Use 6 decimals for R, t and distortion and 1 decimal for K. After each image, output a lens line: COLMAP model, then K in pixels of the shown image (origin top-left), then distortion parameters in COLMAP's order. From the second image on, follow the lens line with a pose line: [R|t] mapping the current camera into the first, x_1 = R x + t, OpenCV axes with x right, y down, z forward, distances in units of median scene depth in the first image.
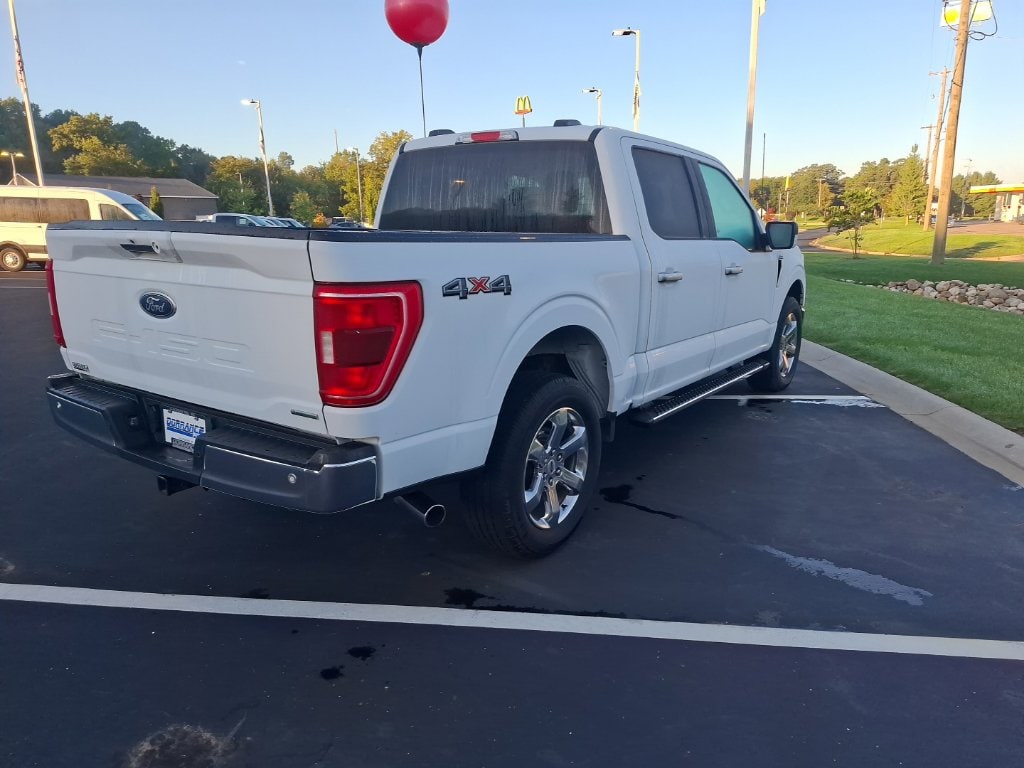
lens RADIAL K [[713.4, 0, 512.0], [0, 713.4, 384.0], [0, 0, 1]] dist [0.110800, -0.121138]
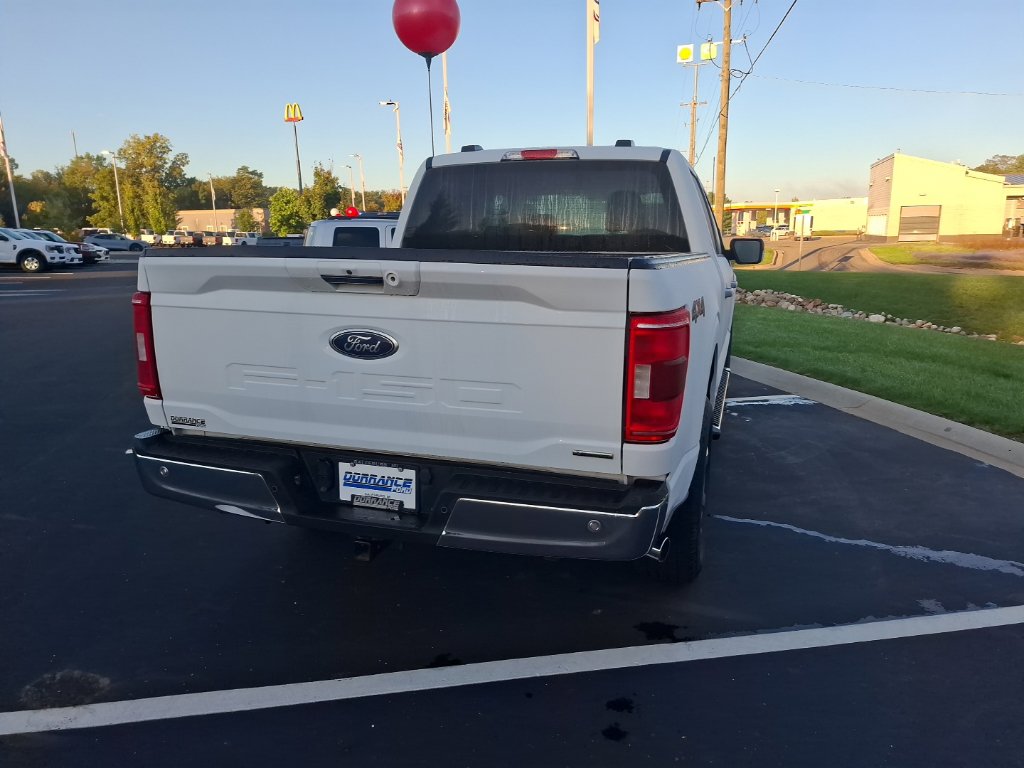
lens RADIAL K [[713.4, 0, 512.0], [0, 713.4, 384.0], [0, 0, 1]] dist [0.110800, -0.121138]
pose [[0.958496, -0.059751, 0.278773, -0.448251], [0.064503, 0.997886, -0.007895, -0.034005], [-0.277712, 0.025549, 0.960325, 0.101112]]
